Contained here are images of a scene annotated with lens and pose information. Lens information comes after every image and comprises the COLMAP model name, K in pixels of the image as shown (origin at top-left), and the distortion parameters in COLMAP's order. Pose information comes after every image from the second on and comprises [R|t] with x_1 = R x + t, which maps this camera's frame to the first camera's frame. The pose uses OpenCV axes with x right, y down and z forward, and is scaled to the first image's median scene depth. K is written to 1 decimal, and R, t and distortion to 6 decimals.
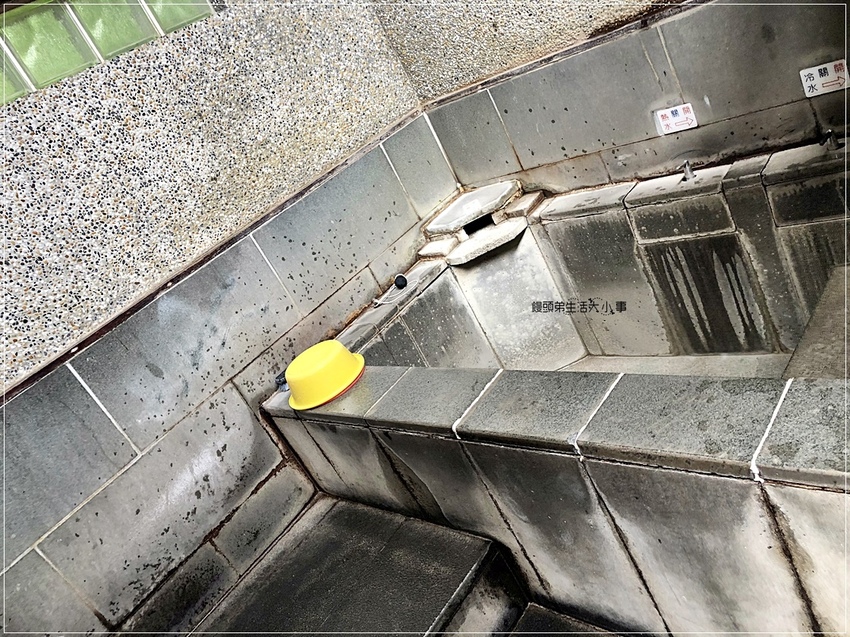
lens RADIAL K [[698.7, 0, 424.2], [0, 698.7, 321.8], [0, 0, 1]] dist [0.047056, -0.038785]
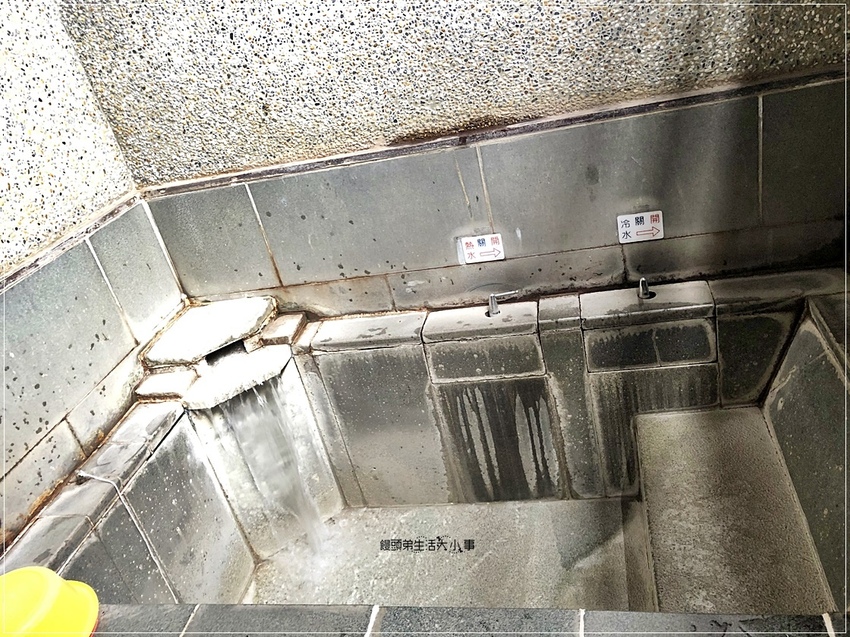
lens RADIAL K [[698.7, 0, 426.6], [0, 698.7, 320.2], [0, 0, 1]] dist [0.047056, -0.038785]
pose [[0.854467, 0.029257, 0.518682, -0.144620], [0.035367, 0.992821, -0.114263, -0.088675], [-0.518301, 0.115978, 0.847297, 0.265552]]
